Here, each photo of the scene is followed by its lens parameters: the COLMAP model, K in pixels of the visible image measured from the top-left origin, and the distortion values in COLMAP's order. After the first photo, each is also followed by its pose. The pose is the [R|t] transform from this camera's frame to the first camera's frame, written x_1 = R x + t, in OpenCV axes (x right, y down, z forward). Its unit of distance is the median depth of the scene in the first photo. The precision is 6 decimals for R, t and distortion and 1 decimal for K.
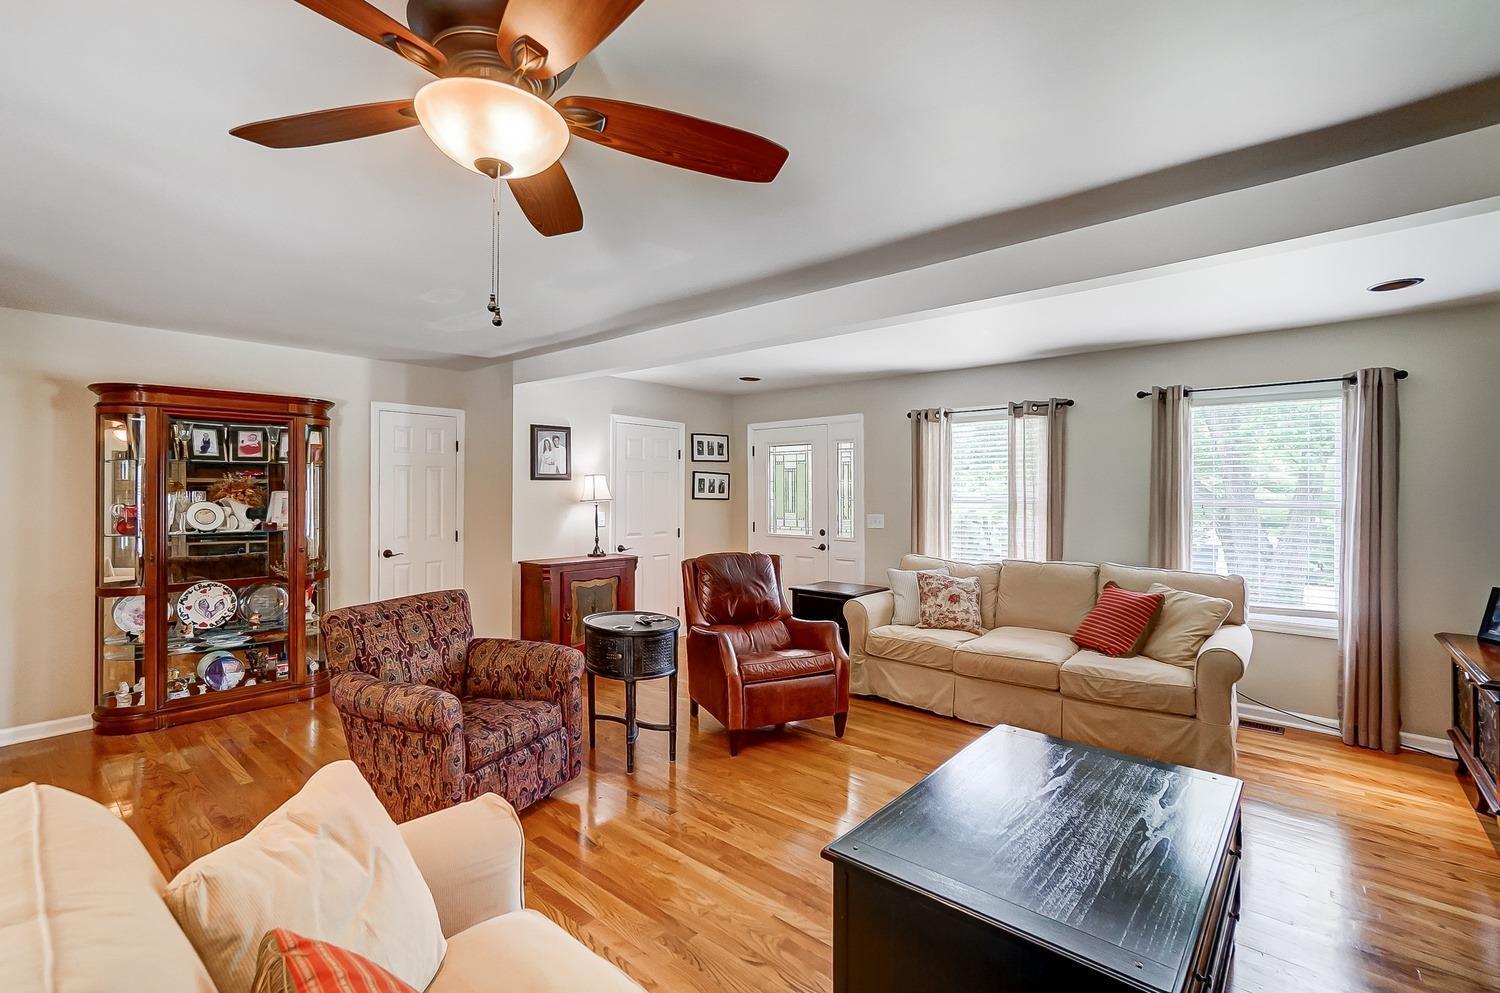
lens RADIAL K [[658.3, 0, 757.4], [0, 658.3, 492.1], [0, 0, 1]] dist [0.002298, 0.000488]
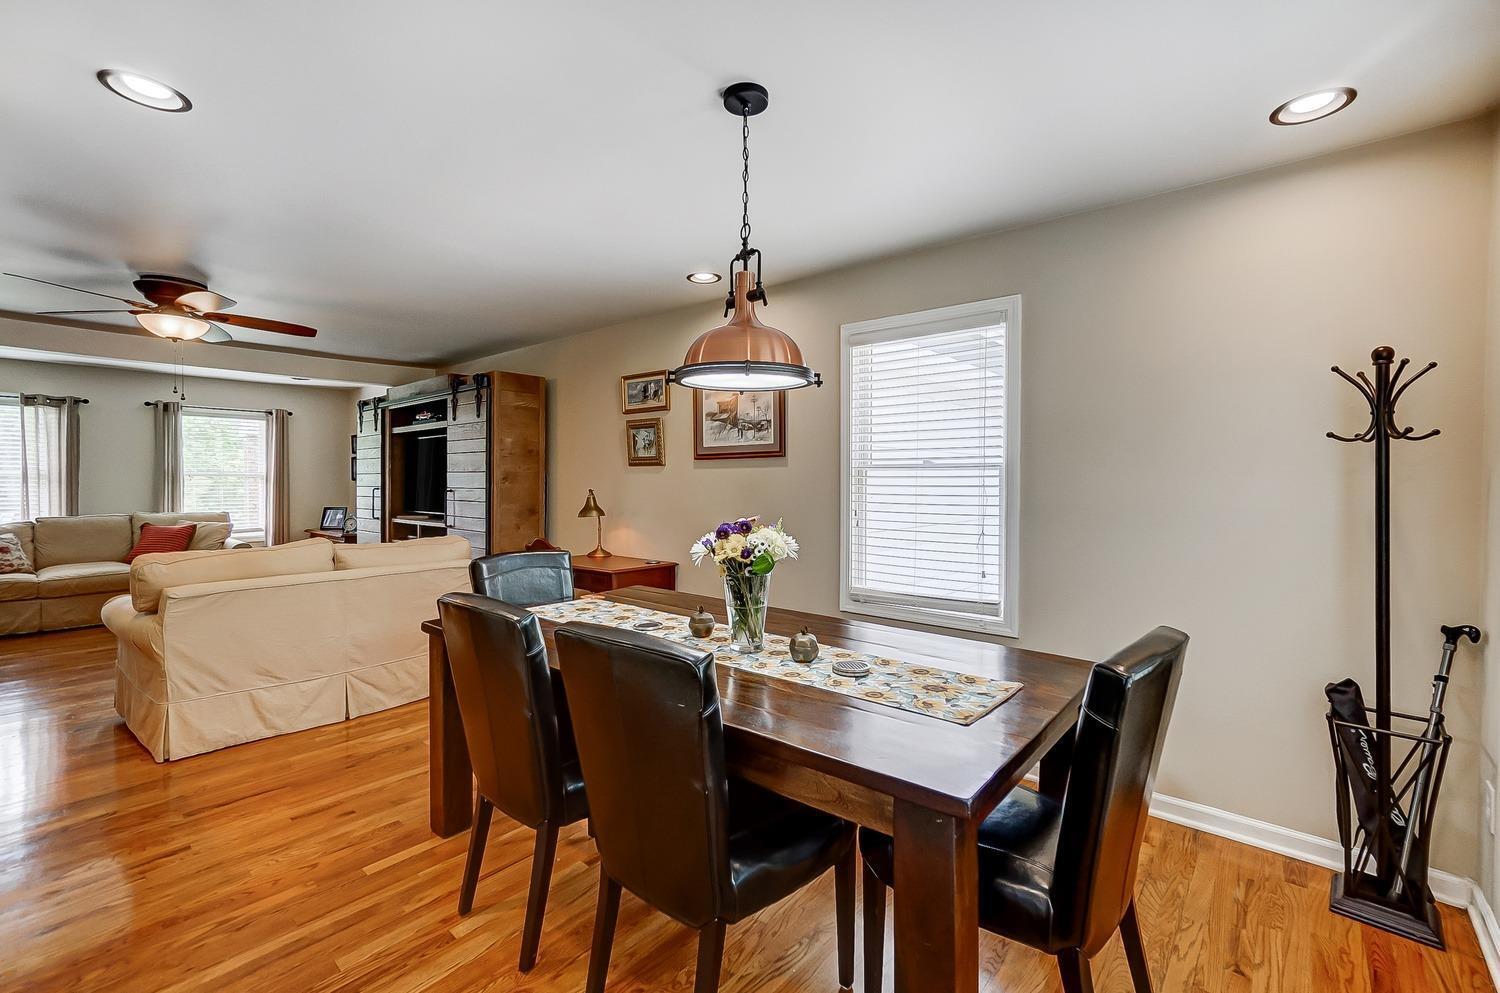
lens RADIAL K [[658.3, 0, 756.2], [0, 658.3, 484.2], [0, 0, 1]] dist [0.002298, 0.000488]
pose [[-0.003899, -0.009019, 0.999952, -0.966314], [0.000814, 0.999959, 0.009022, 0.027964], [-0.999992, 0.000849, -0.003891, -0.418262]]
